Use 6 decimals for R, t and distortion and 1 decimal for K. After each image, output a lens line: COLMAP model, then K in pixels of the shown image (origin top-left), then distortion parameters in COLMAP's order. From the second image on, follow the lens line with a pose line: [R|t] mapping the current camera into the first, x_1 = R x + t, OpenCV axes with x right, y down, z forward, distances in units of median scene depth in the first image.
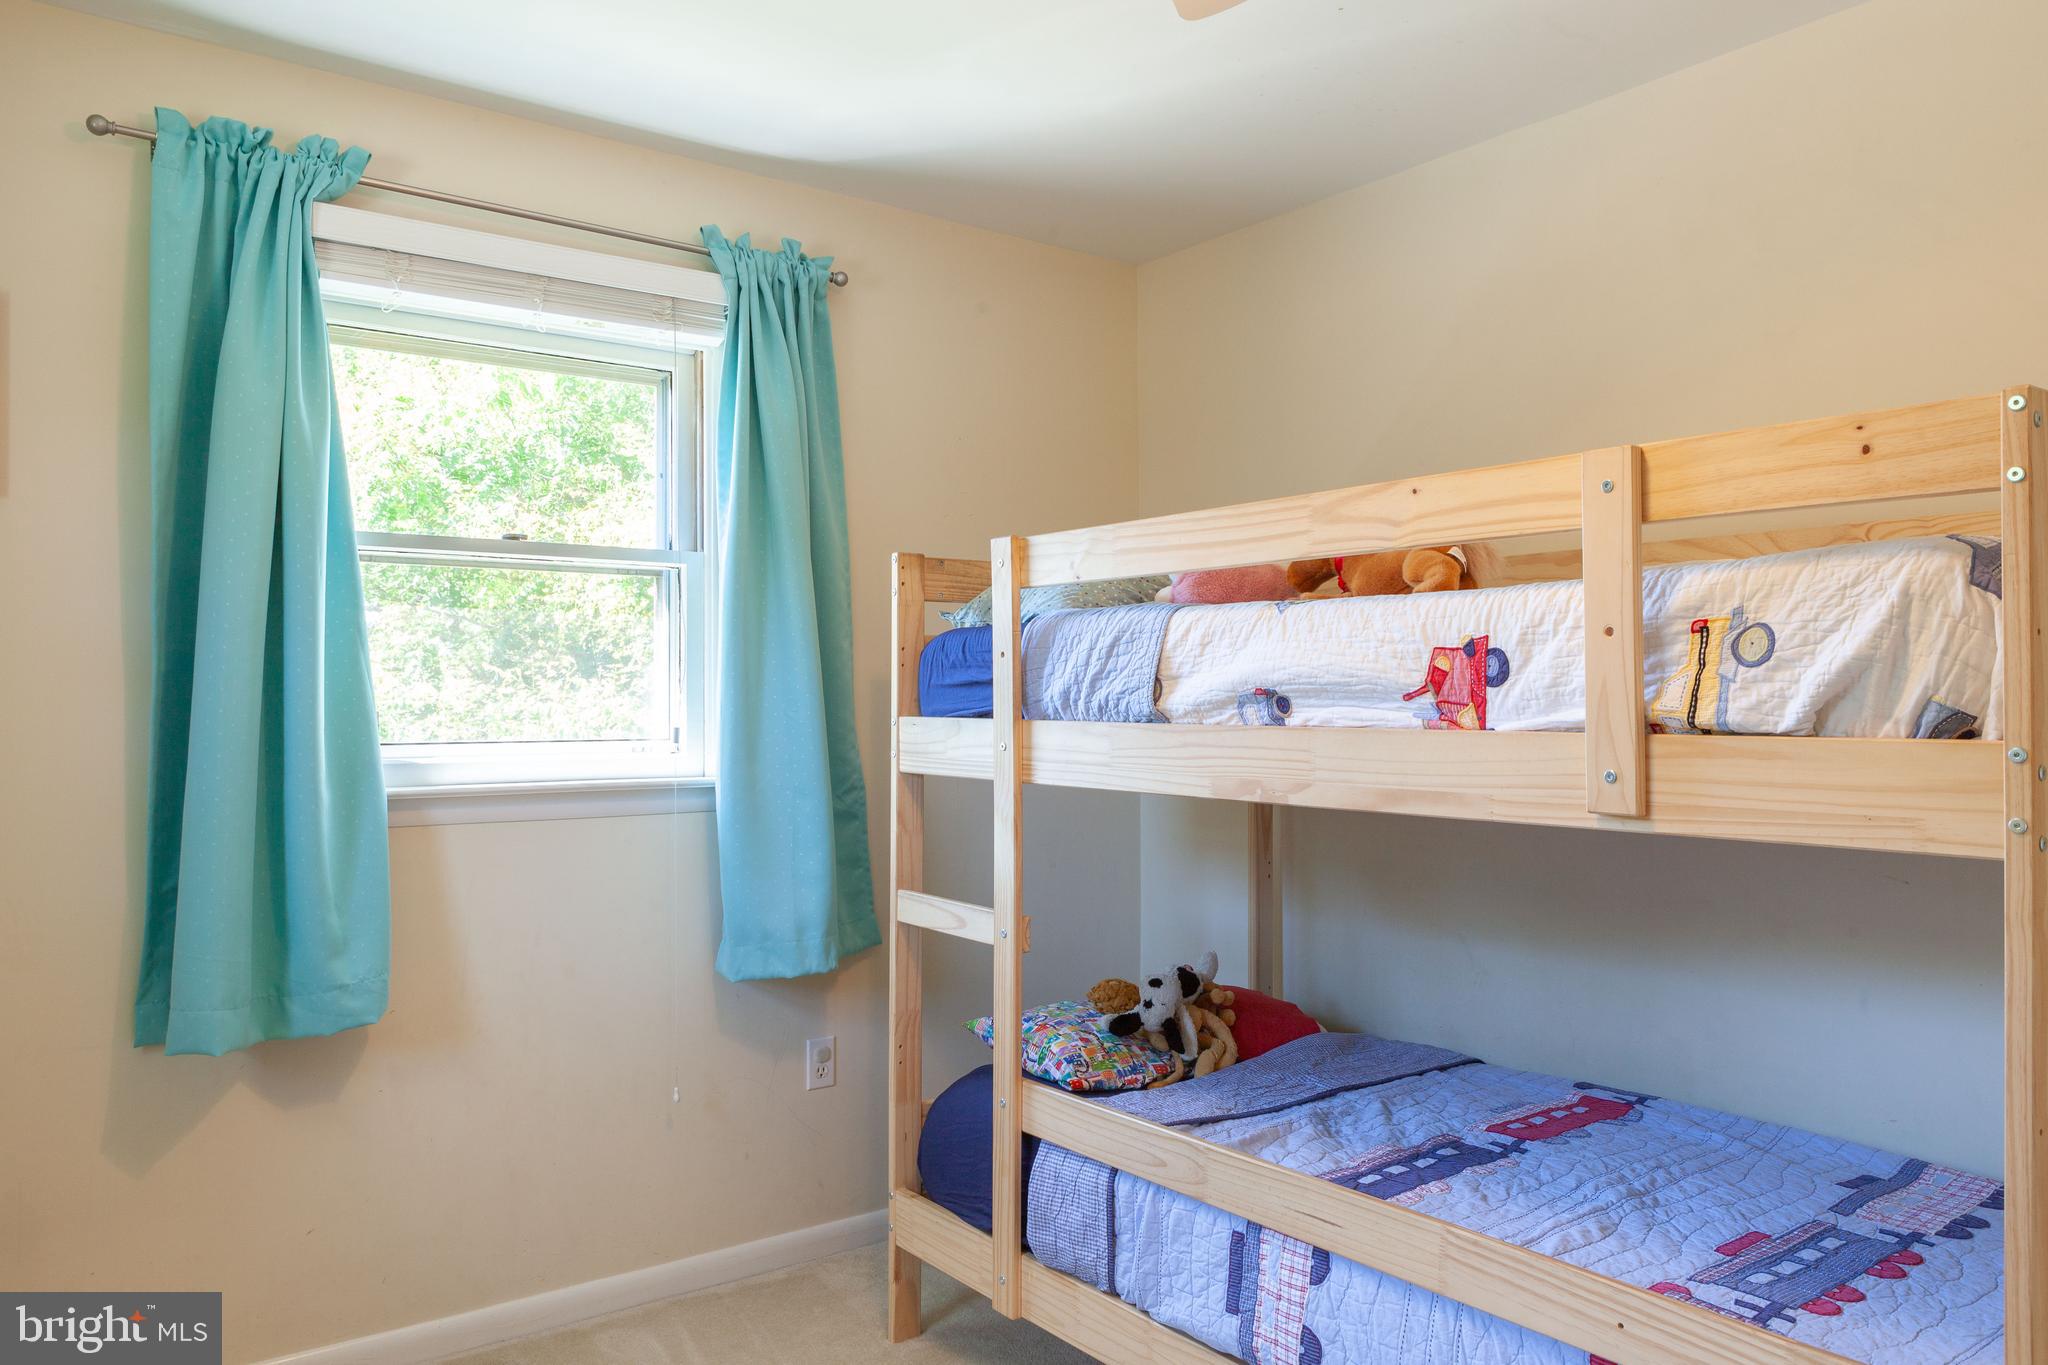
lens RADIAL K [[1442.7, 0, 1057.0], [0, 1442.7, 696.4], [0, 0, 1]] dist [-0.004451, -0.000730]
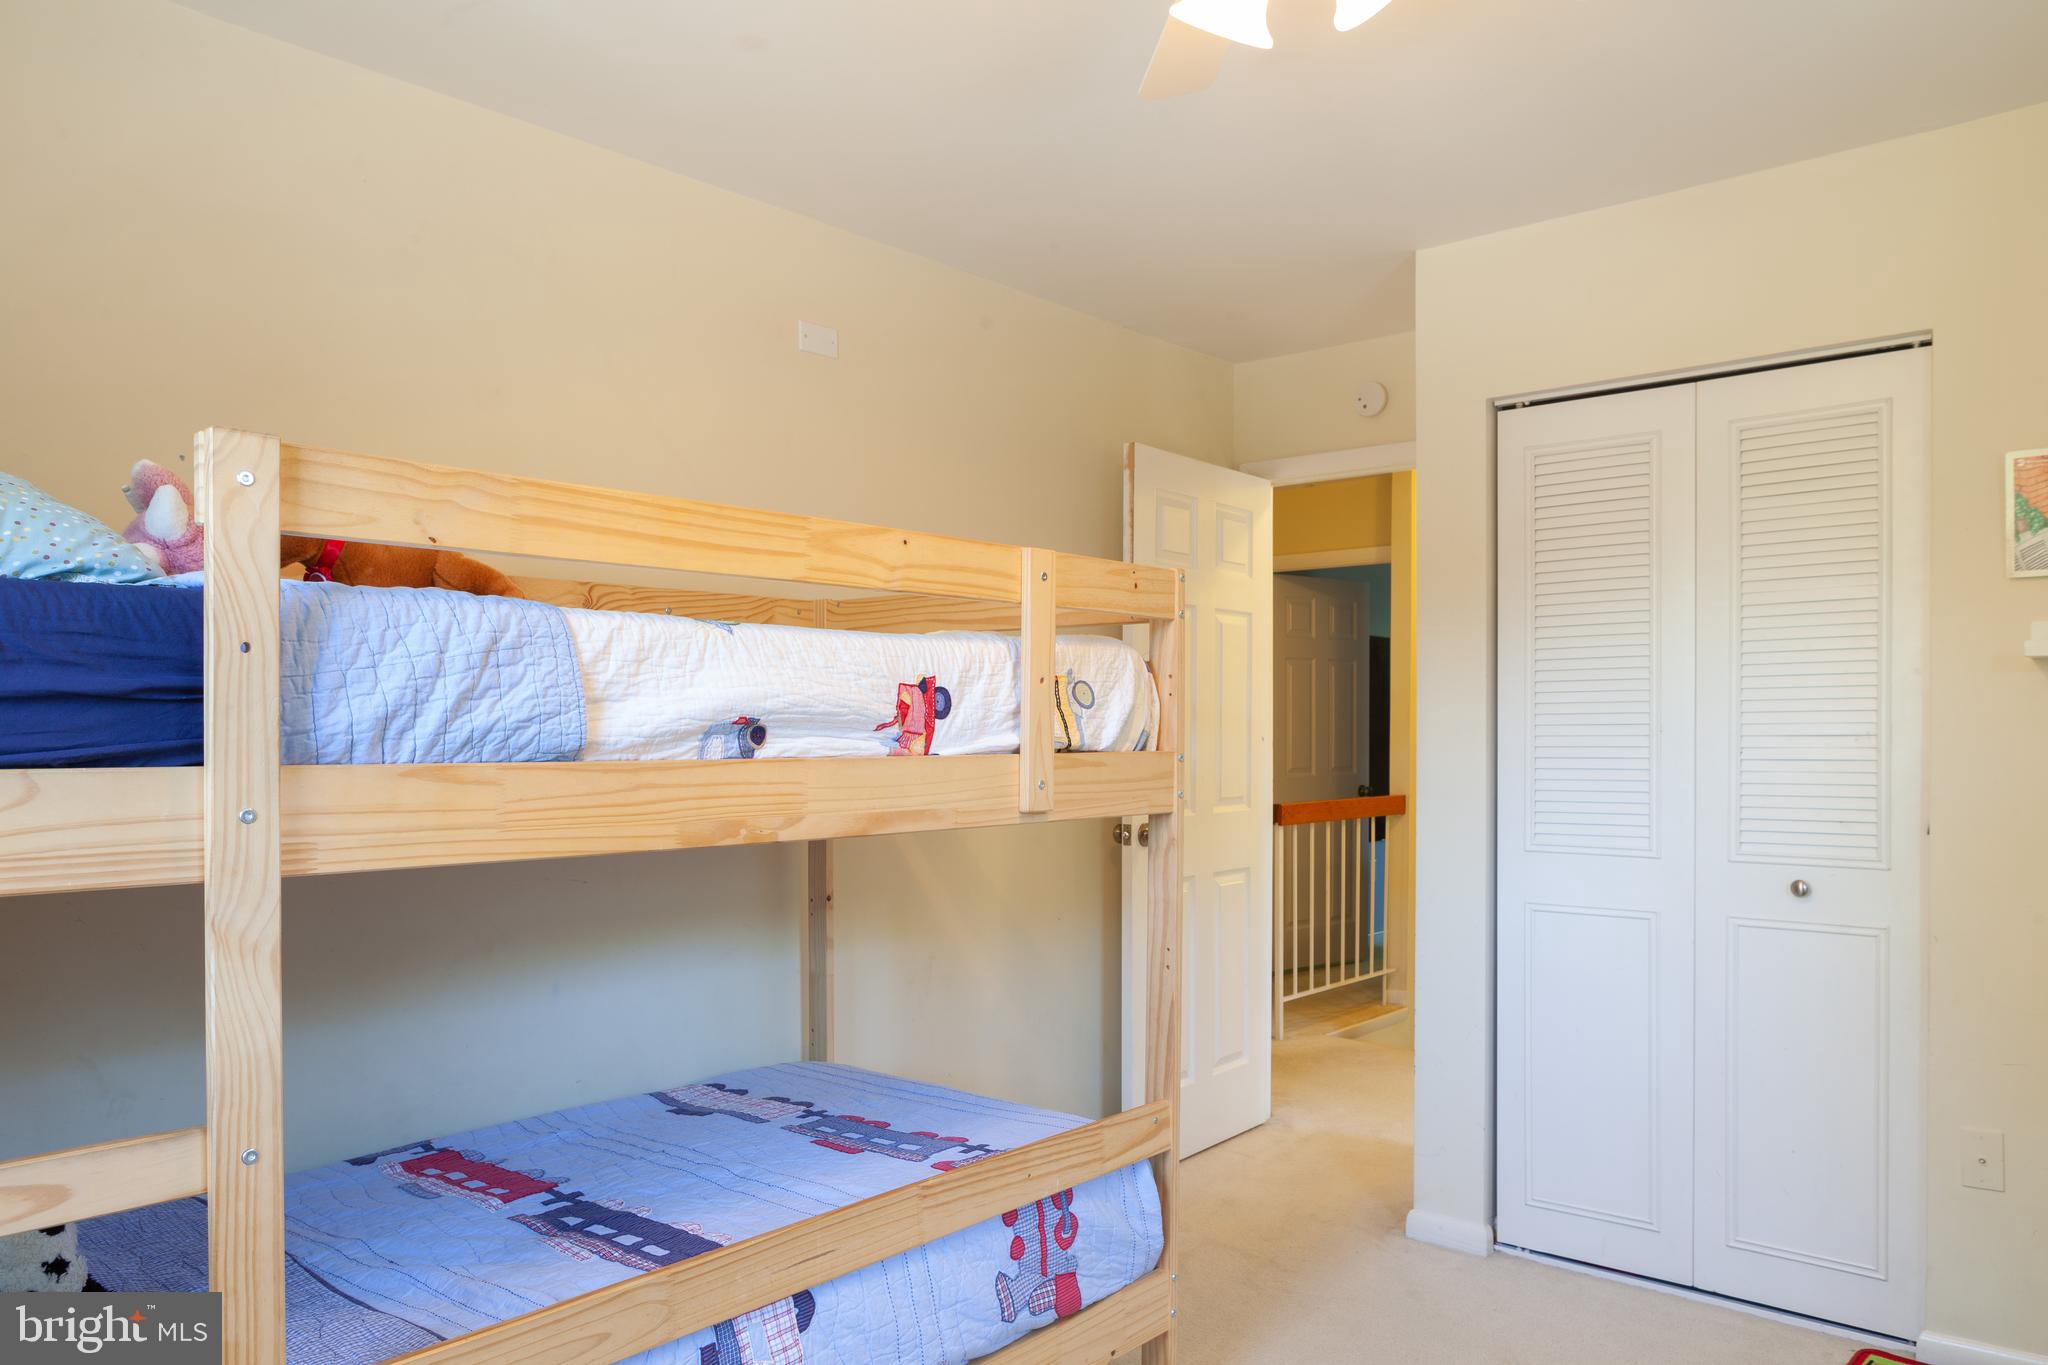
lens RADIAL K [[1431.9, 0, 1060.9], [0, 1431.9, 742.0], [0, 0, 1]] dist [-0.028042, 0.024858]
pose [[-0.207187, -0.010102, 0.978249, -0.810186], [-0.002823, 0.999949, 0.009728, 0.000608], [-0.978297, -0.000746, -0.207205, 1.048290]]
